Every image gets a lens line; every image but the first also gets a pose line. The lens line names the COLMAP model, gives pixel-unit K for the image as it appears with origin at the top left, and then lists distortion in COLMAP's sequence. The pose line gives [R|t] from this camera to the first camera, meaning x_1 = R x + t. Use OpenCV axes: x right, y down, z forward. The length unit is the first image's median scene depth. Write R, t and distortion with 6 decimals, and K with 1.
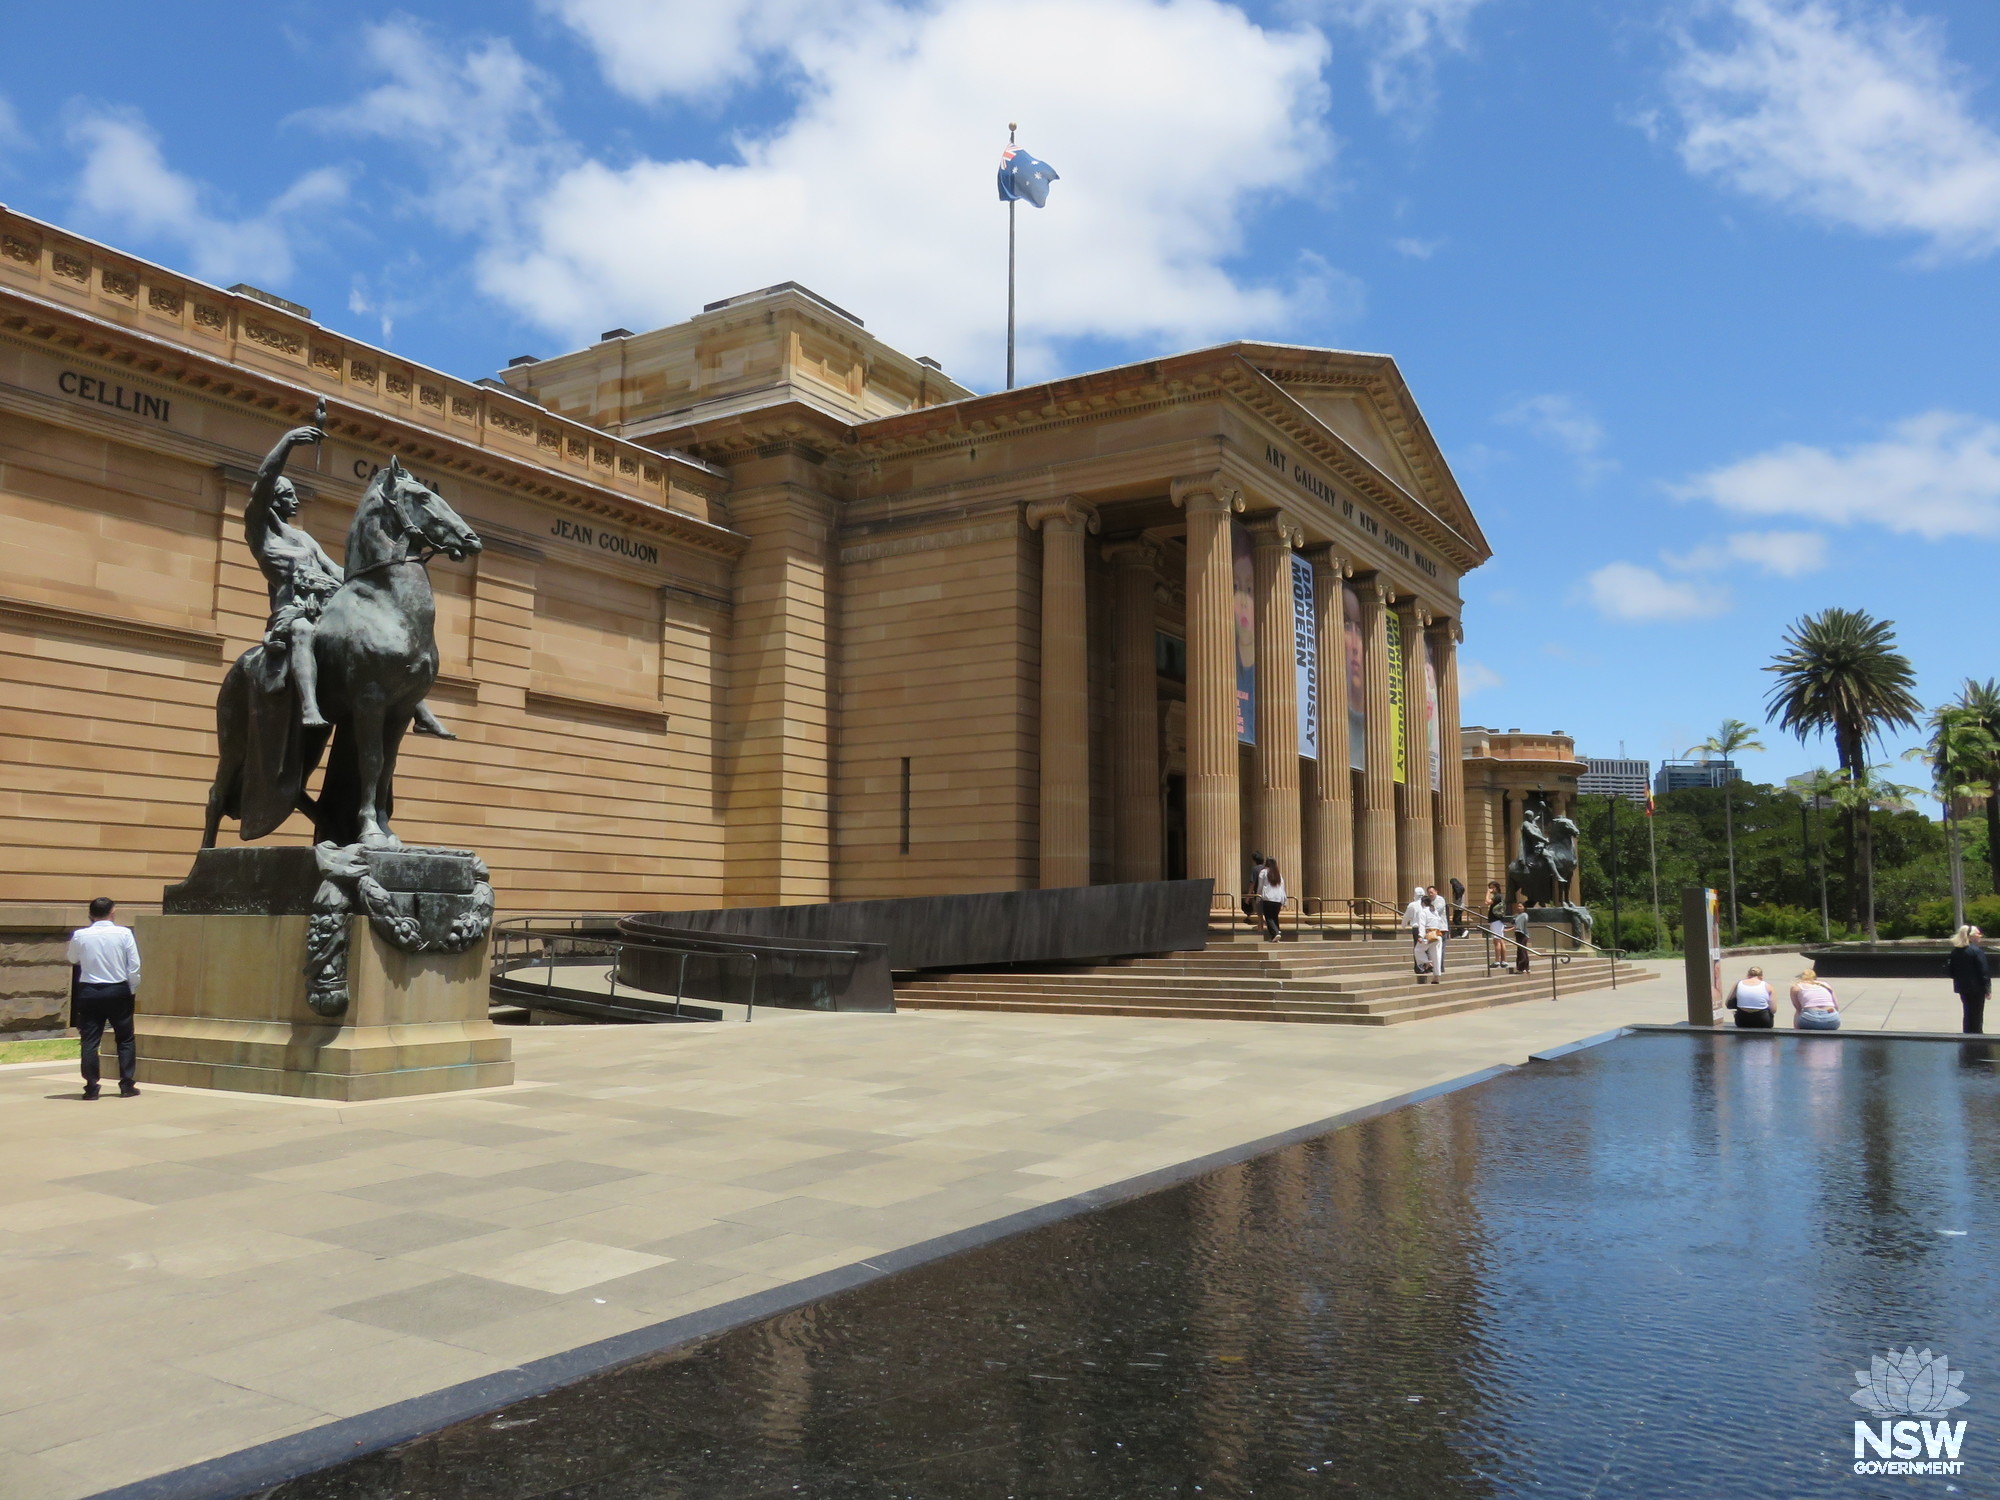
lens RADIAL K [[1492.3, 0, 1004.6], [0, 1492.3, 718.8], [0, 0, 1]] dist [-0.016015, 0.005076]
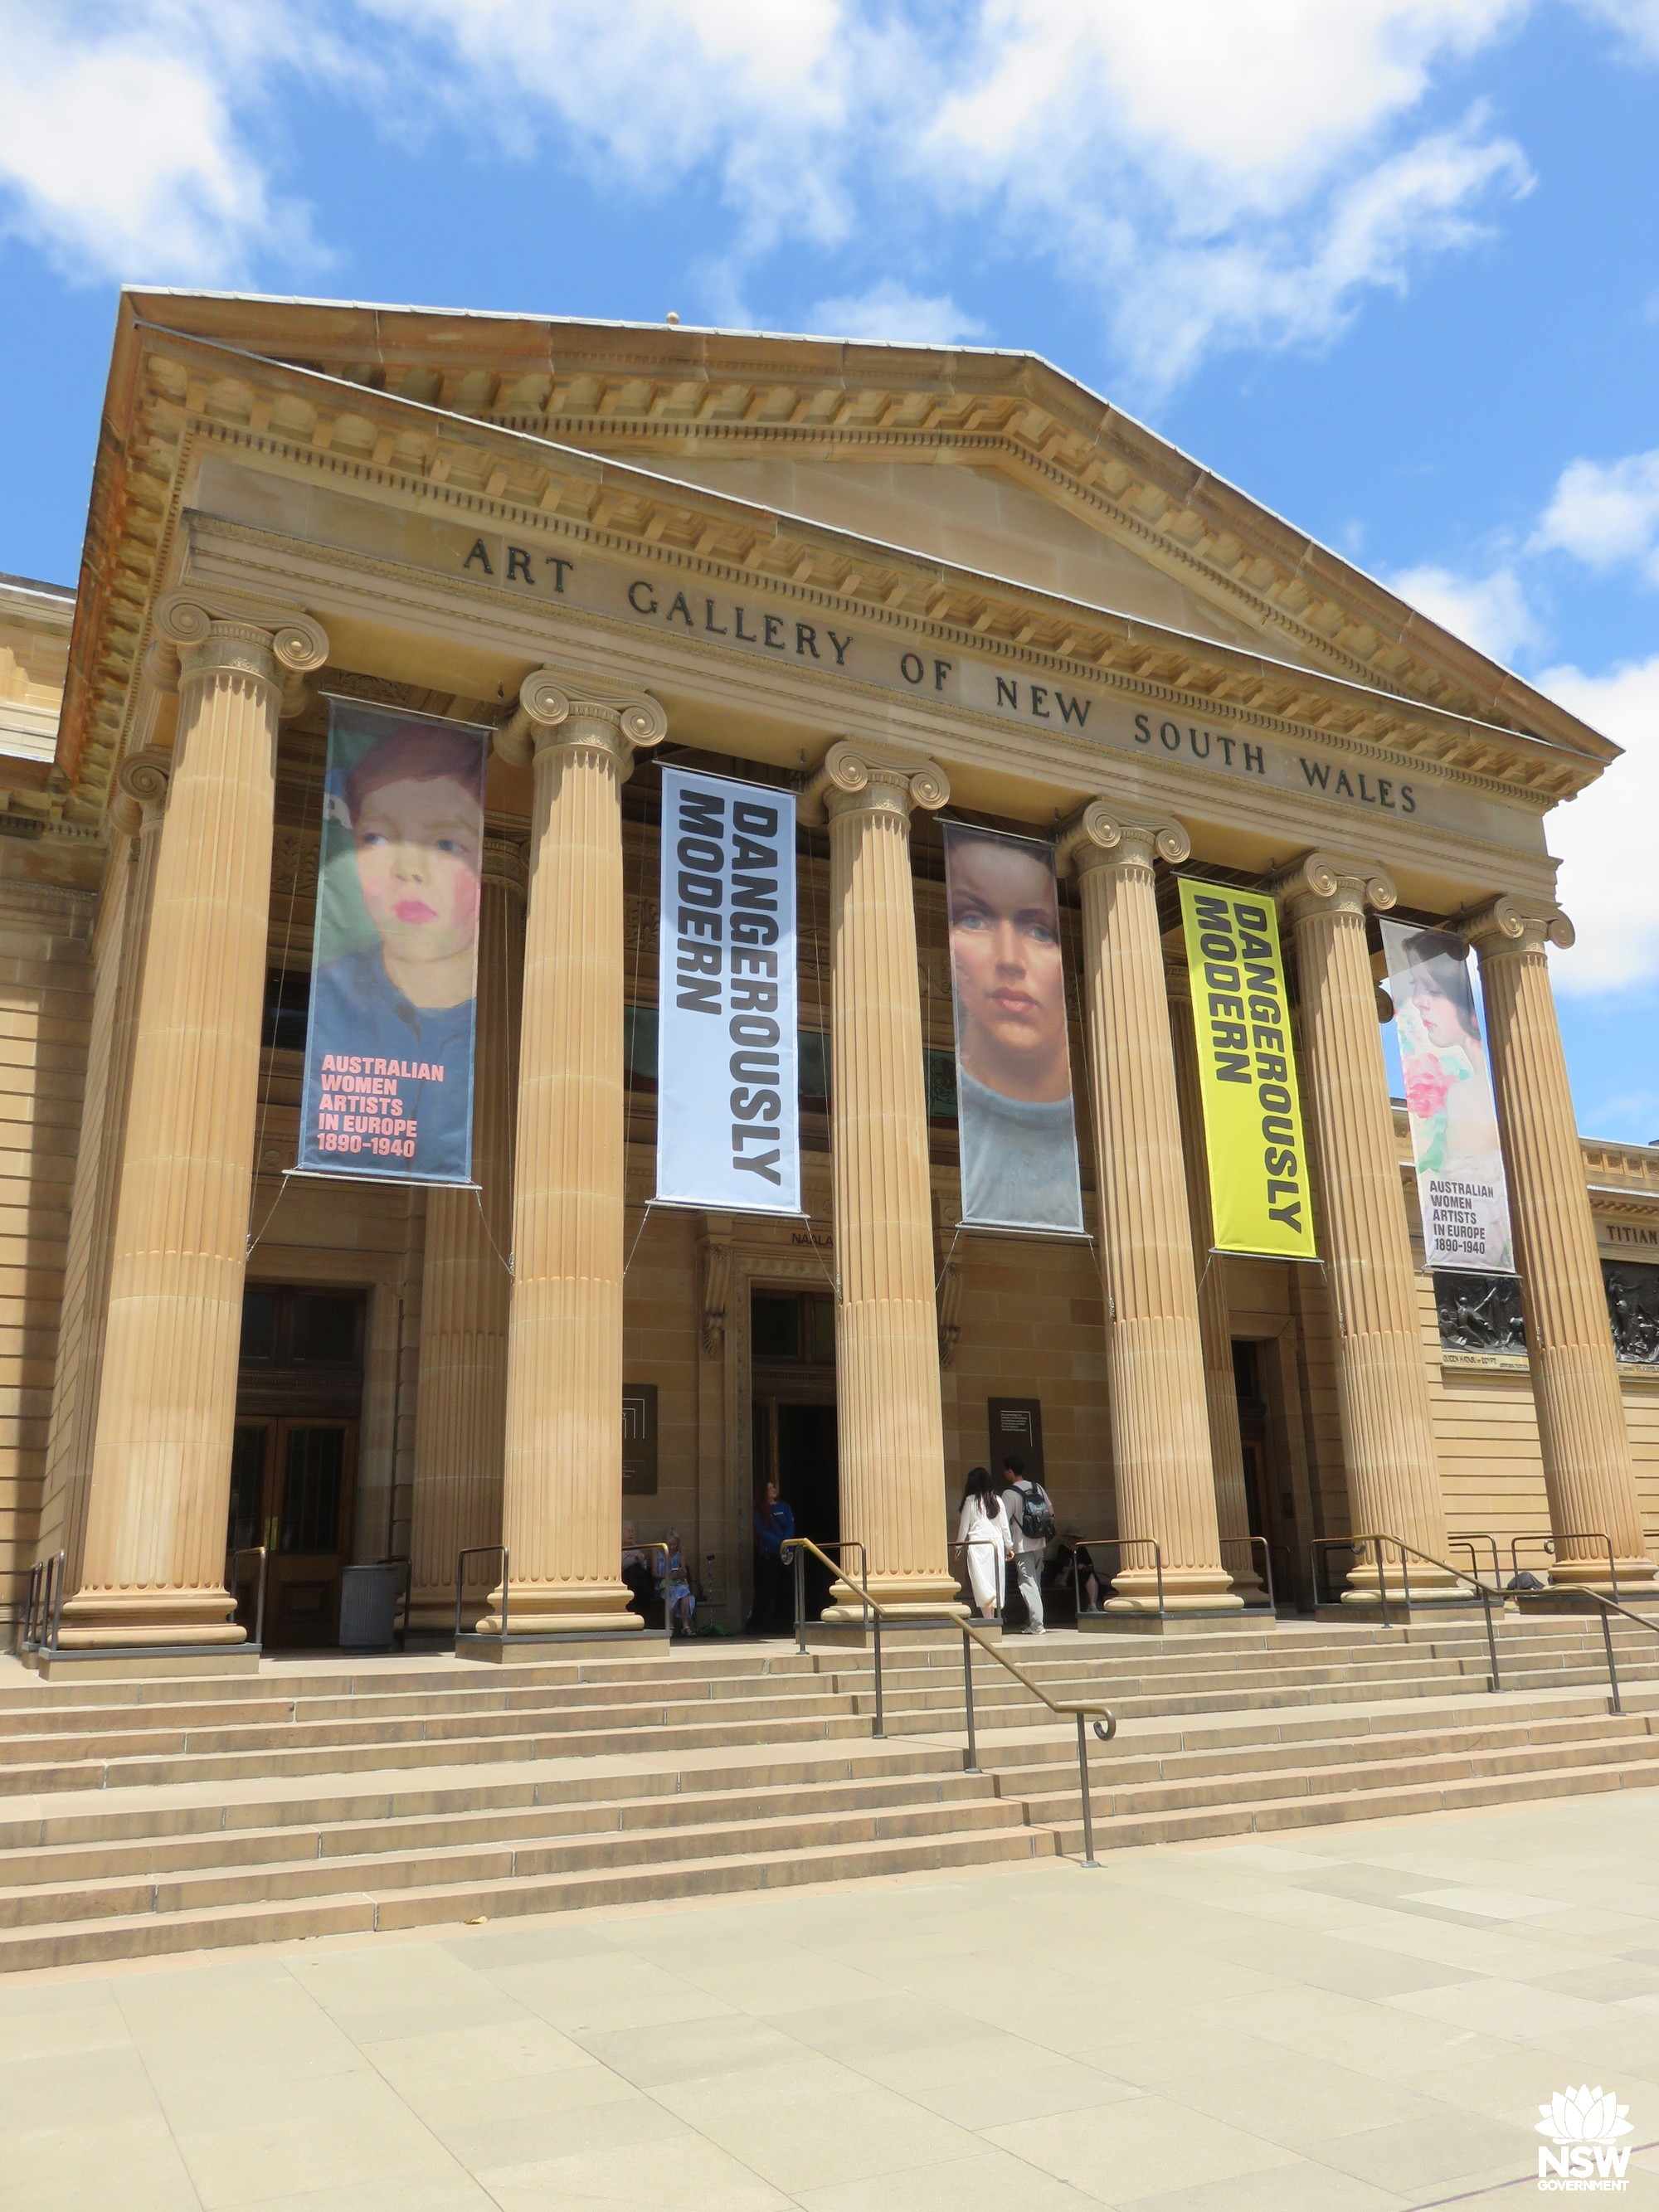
lens RADIAL K [[1650.6, 0, 837.0], [0, 1650.6, 1088.8], [0, 0, 1]] dist [-0.016015, 0.005076]
pose [[0.855292, -0.173181, -0.488347, 0.478978], [0.096008, 0.979139, -0.179080, 0.082747], [0.509173, 0.106281, 0.854077, 0.623001]]
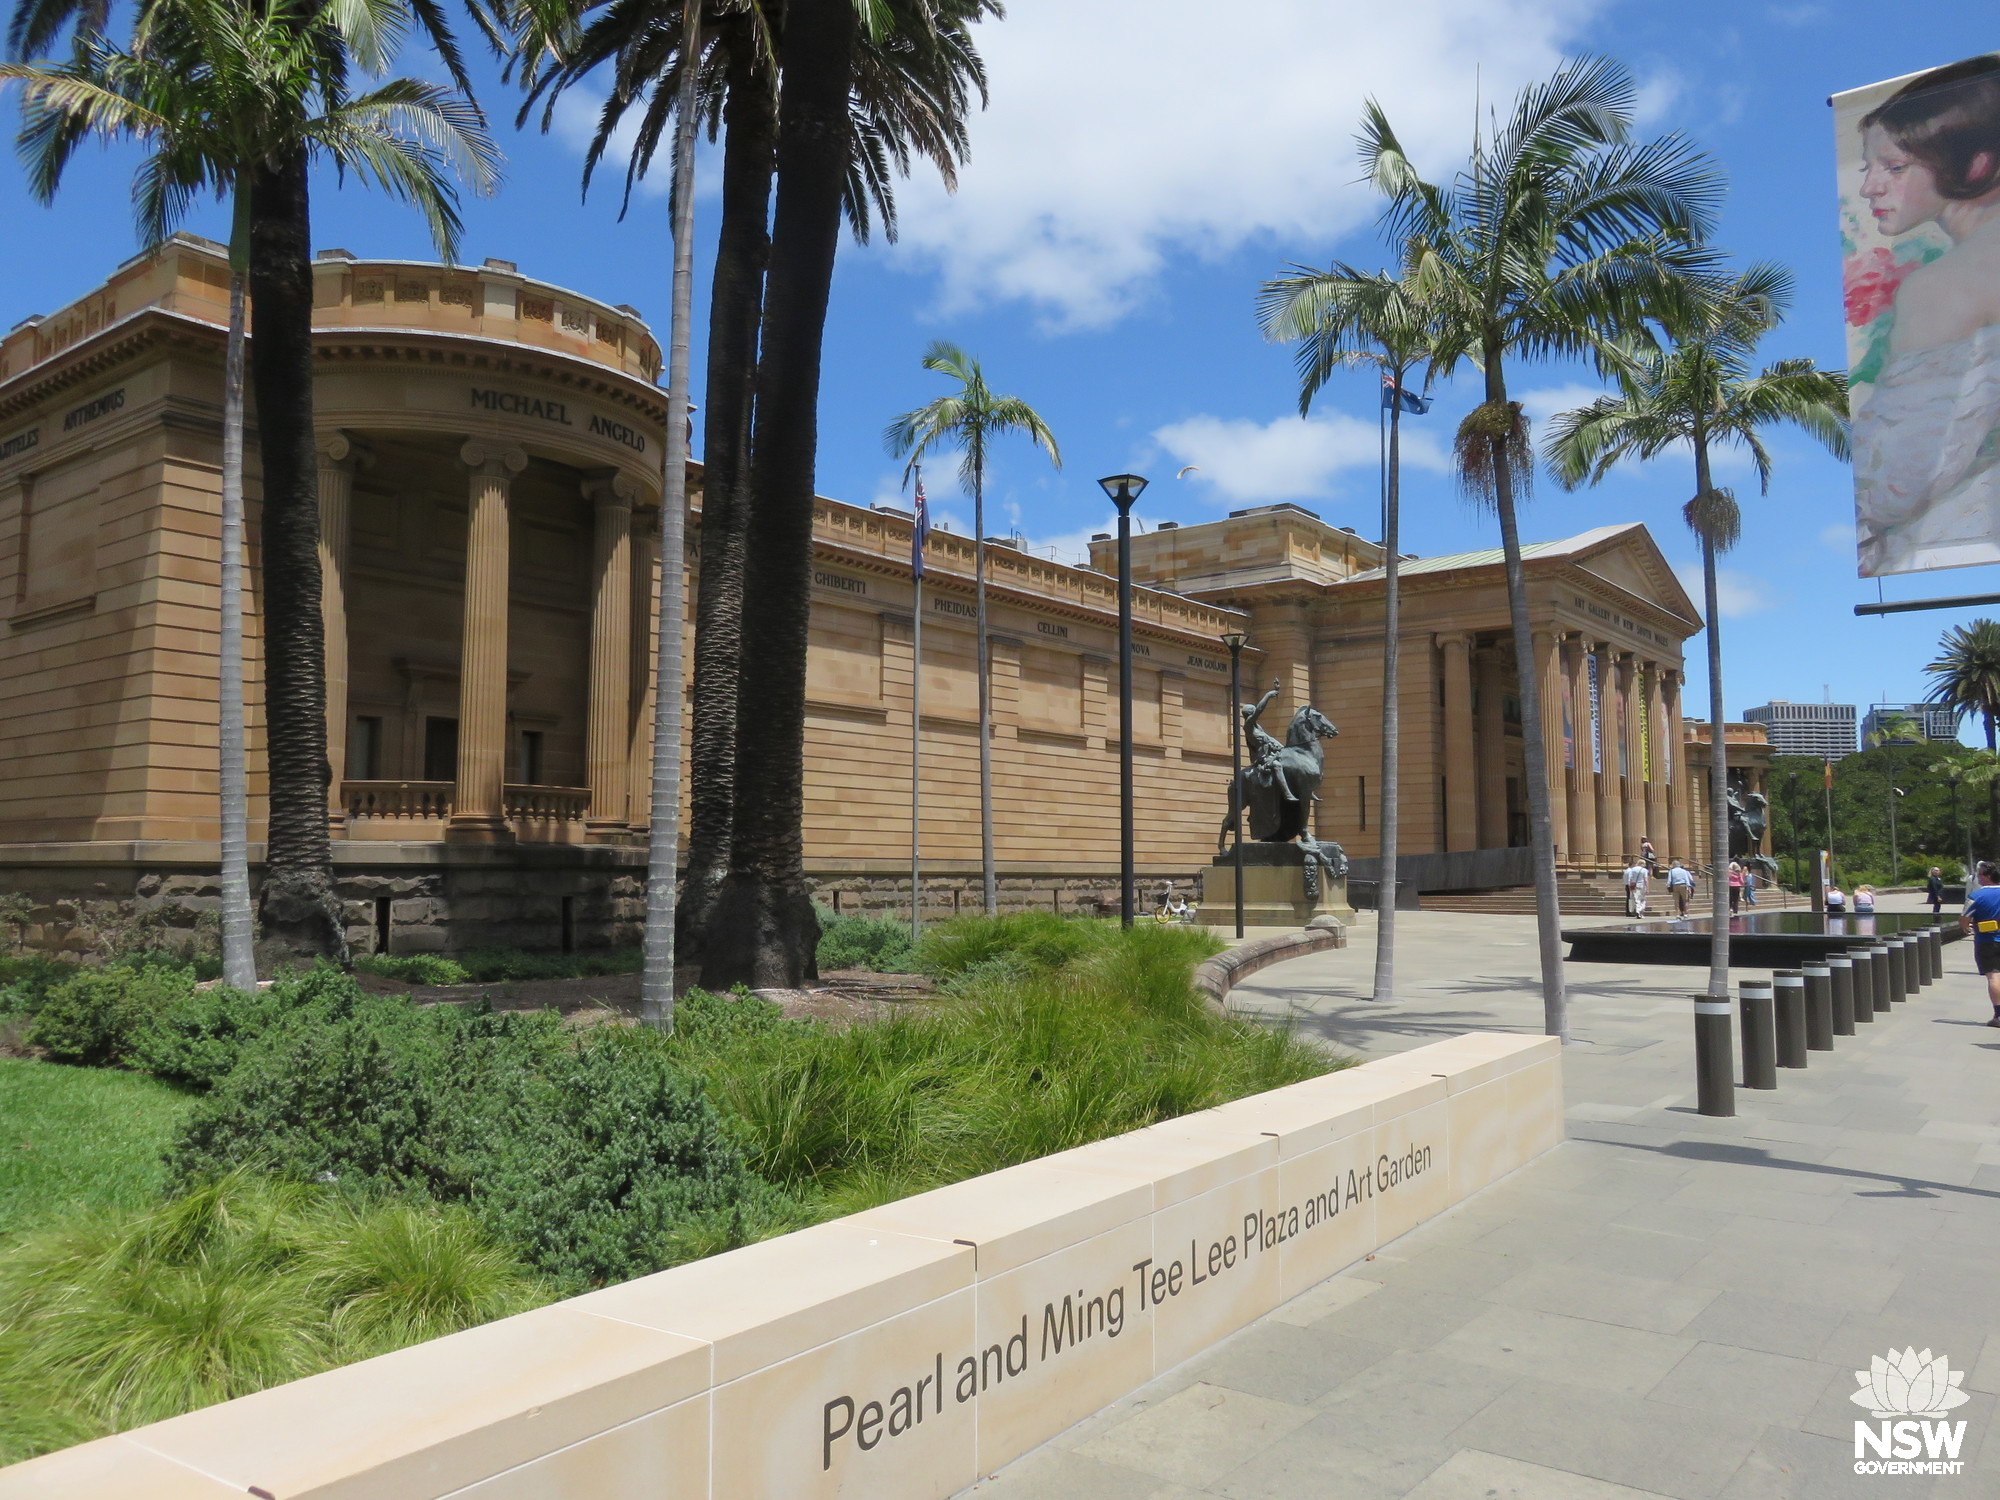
lens RADIAL K [[1492.3, 0, 1006.2], [0, 1492.3, 731.7], [0, 0, 1]] dist [-0.016015, 0.005076]
pose [[0.993573, -0.014484, -0.112263, -0.285405], [0.019029, 0.999038, 0.039521, -0.104516], [0.111582, -0.041403, 0.992892, -0.792997]]
